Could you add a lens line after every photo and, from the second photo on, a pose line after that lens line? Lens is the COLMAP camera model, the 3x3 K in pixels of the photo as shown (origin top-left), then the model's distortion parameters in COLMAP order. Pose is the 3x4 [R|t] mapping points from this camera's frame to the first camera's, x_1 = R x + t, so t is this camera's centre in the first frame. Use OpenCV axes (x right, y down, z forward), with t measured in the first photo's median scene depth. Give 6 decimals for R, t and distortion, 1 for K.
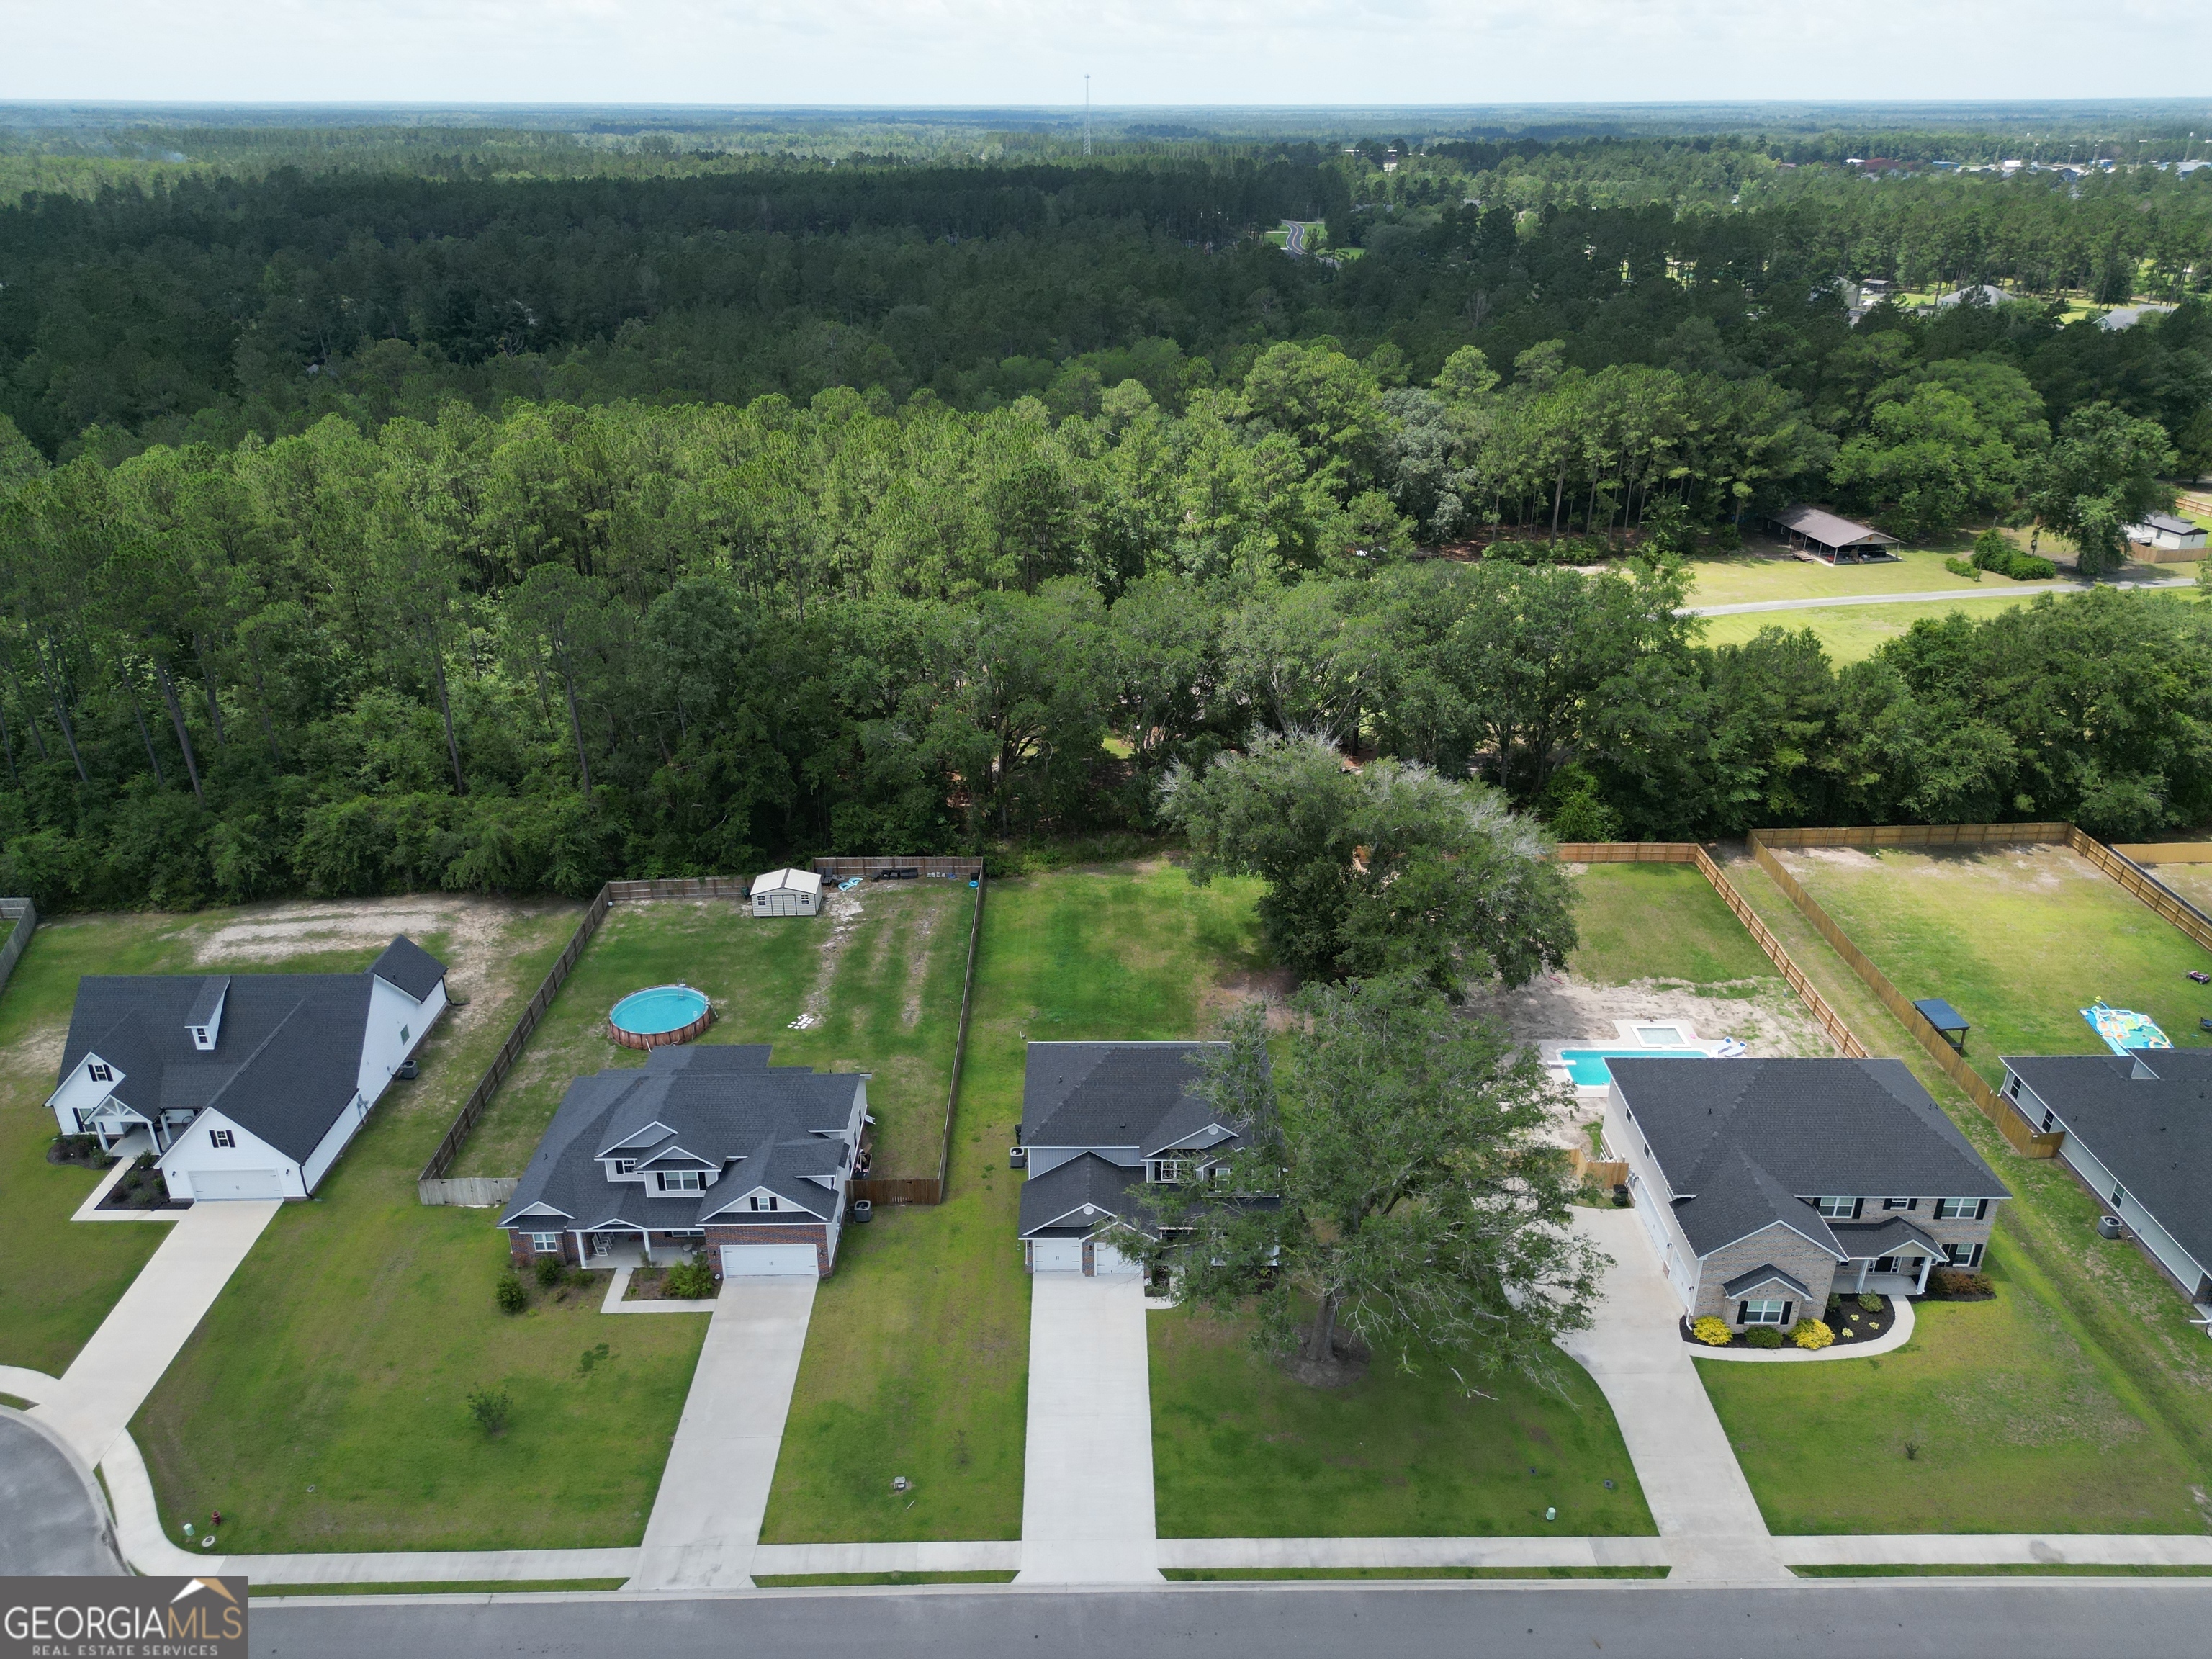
lens RADIAL K [[1552.9, 0, 1106.0], [0, 1552.9, 829.5], [0, 0, 1]] dist [0.065343, -0.059270]
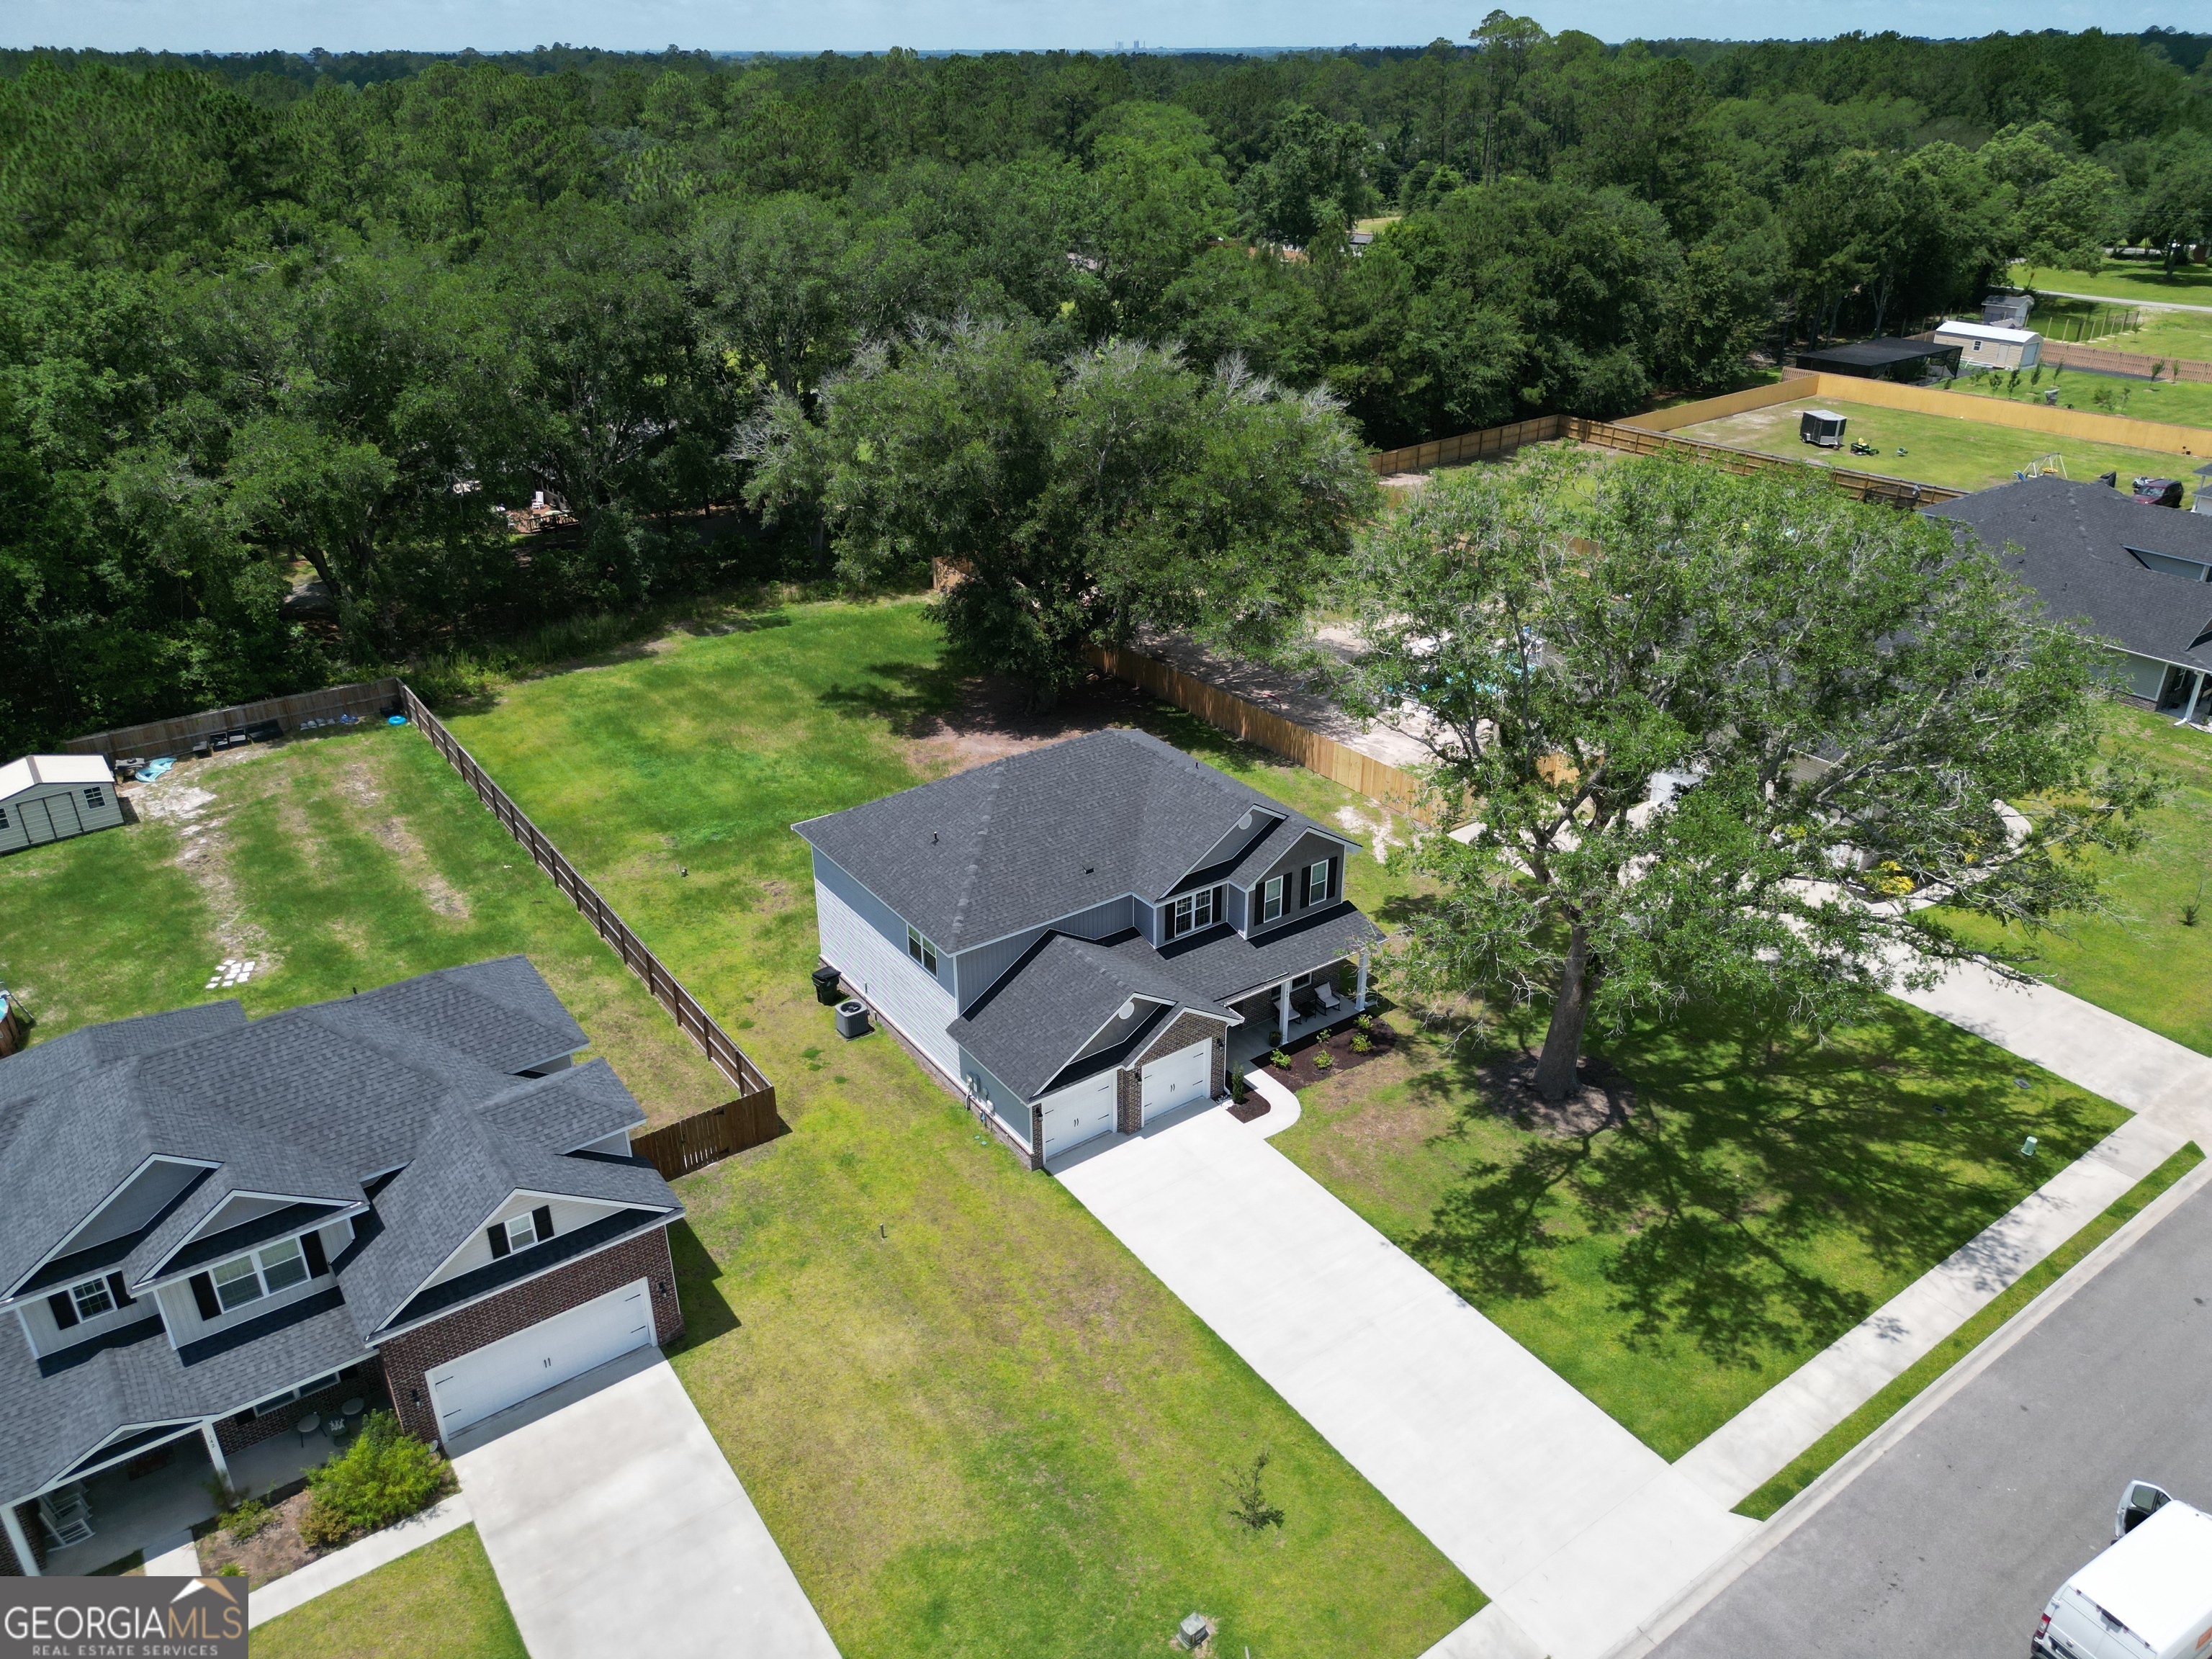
lens RADIAL K [[1553.8, 0, 1103.5], [0, 1553.8, 829.4], [0, 0, 1]] dist [0.068779, -0.065821]
pose [[0.819335, -0.259143, 0.511405, -0.217521], [0.246809, 0.964558, 0.093348, 0.102890], [-0.517470, 0.049737, 0.854255, 0.423075]]
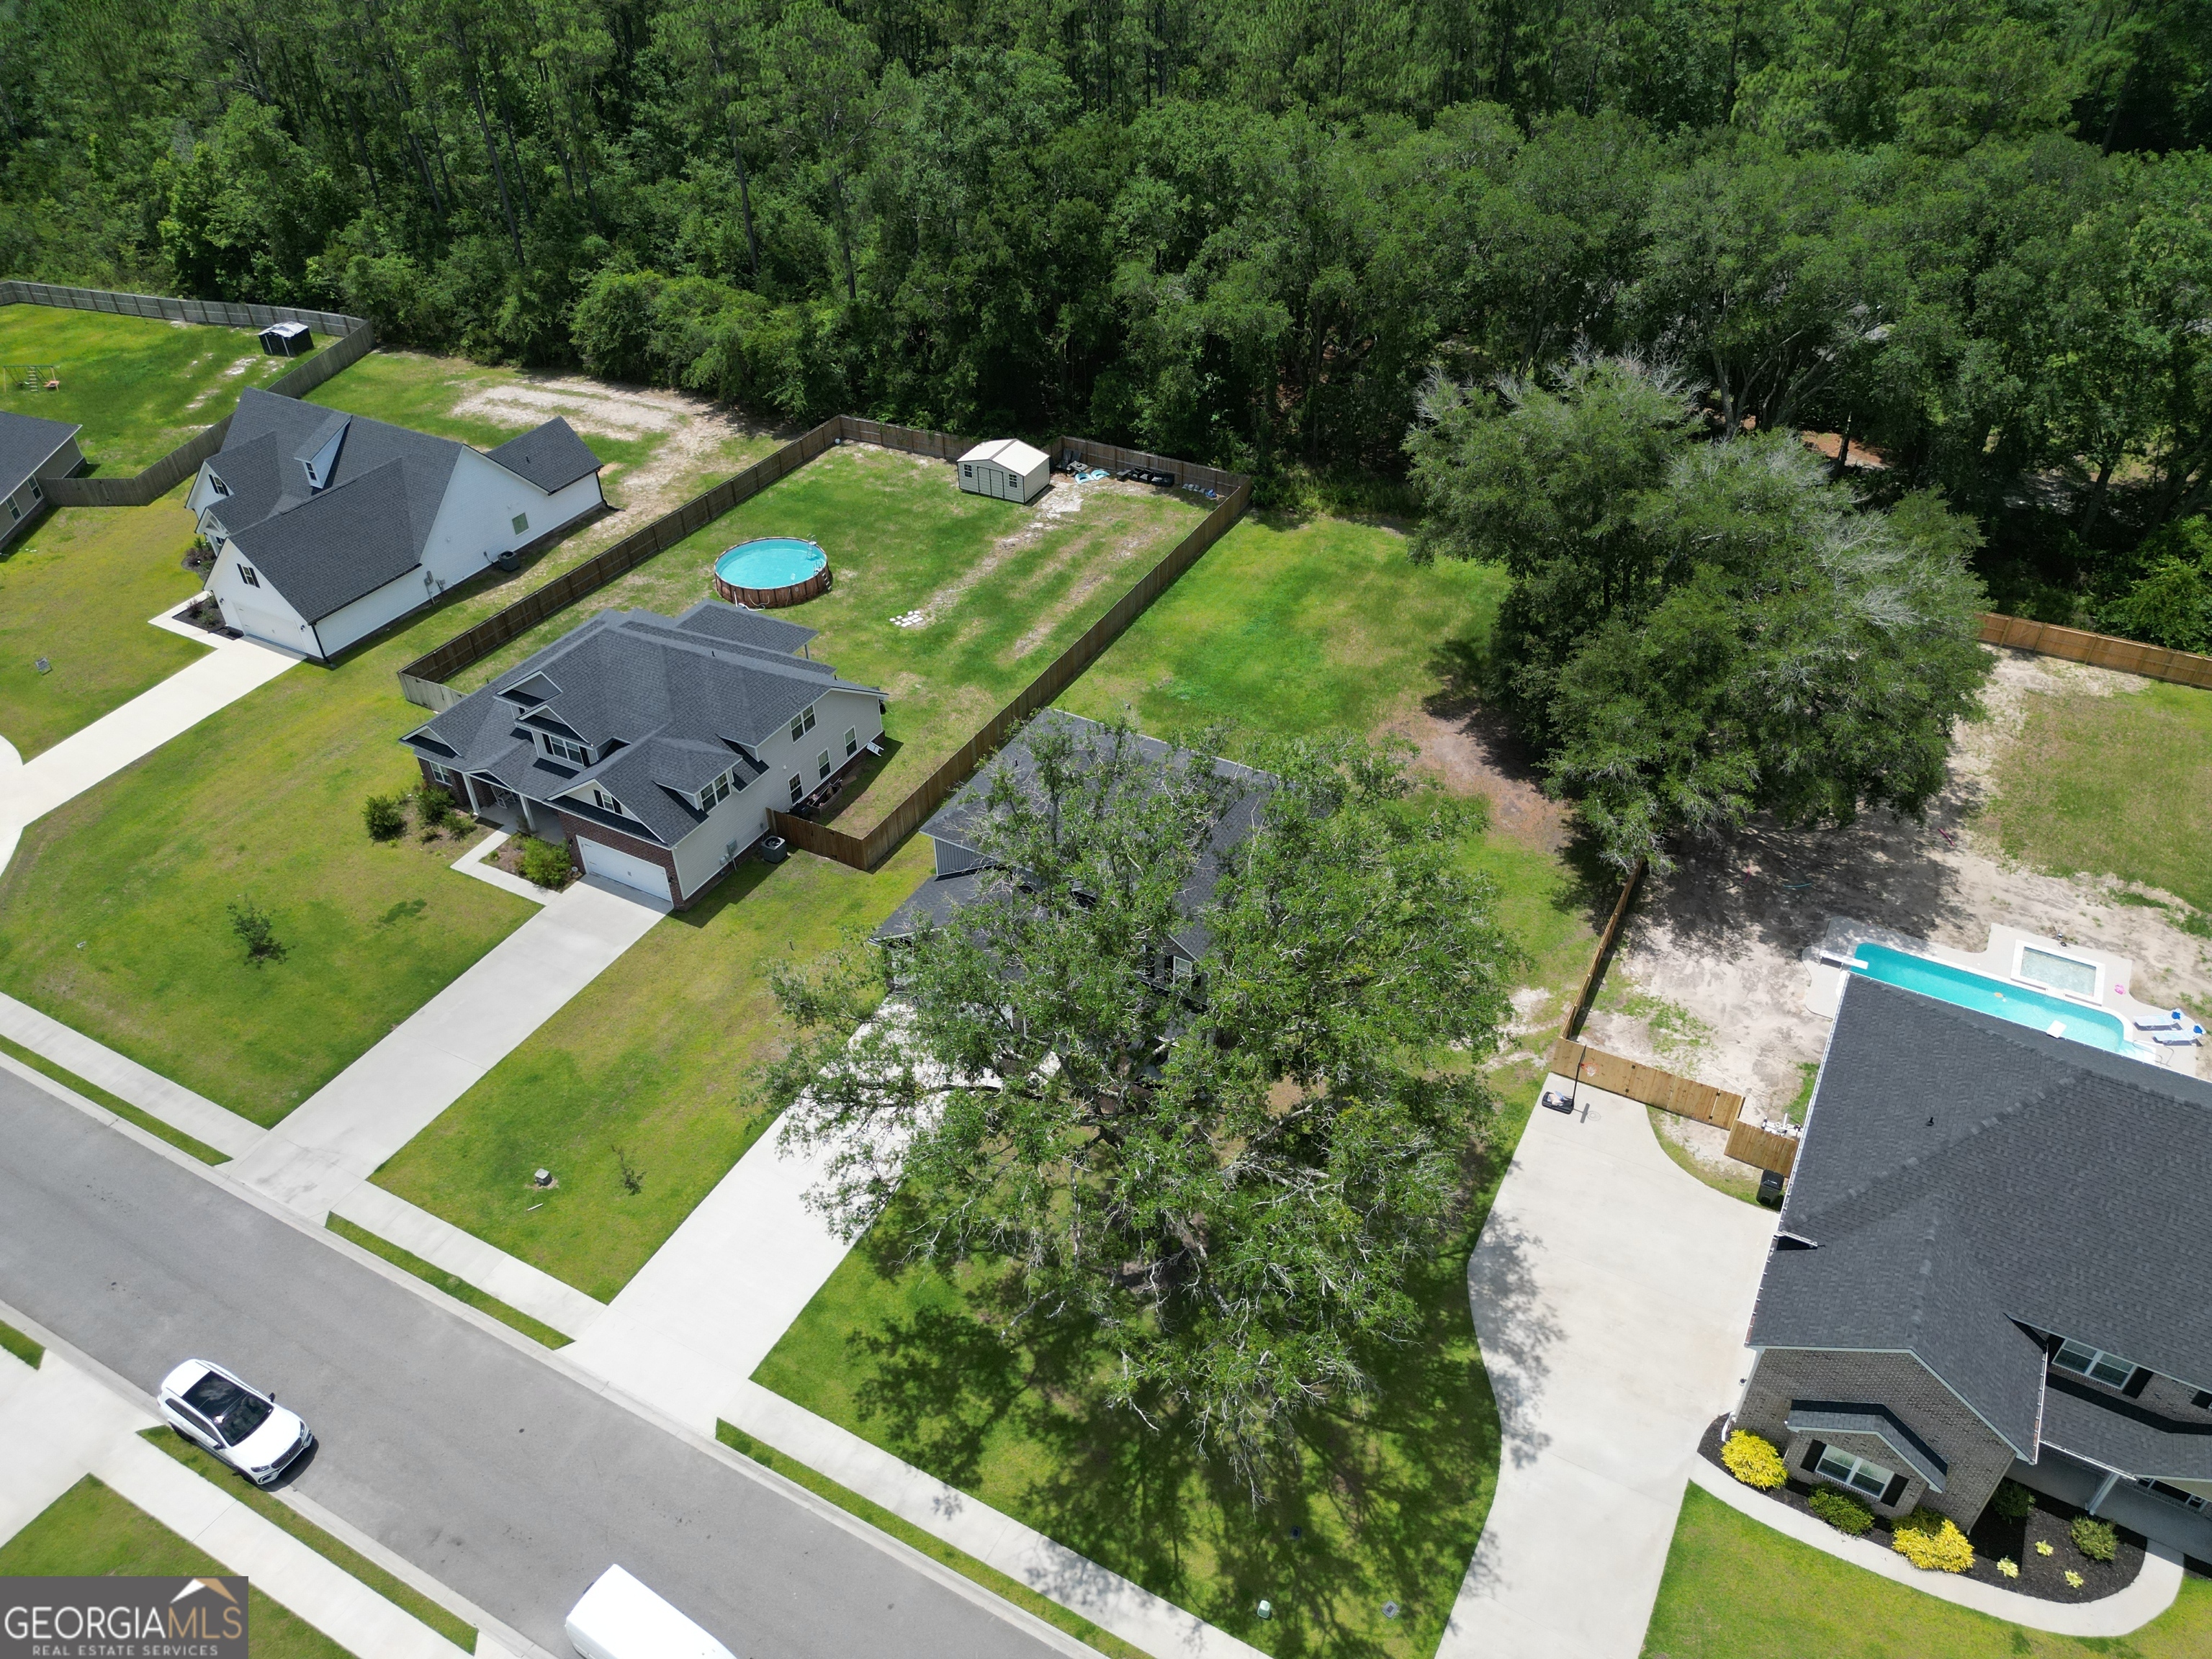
lens RADIAL K [[1553.8, 0, 1103.5], [0, 1553.8, 829.4], [0, 0, 1]] dist [0.068779, -0.065821]
pose [[0.873846, 0.288950, -0.391025, 0.254241], [-0.194152, 0.944718, 0.264223, -0.008570], [0.445755, -0.154972, 0.881638, 0.309687]]
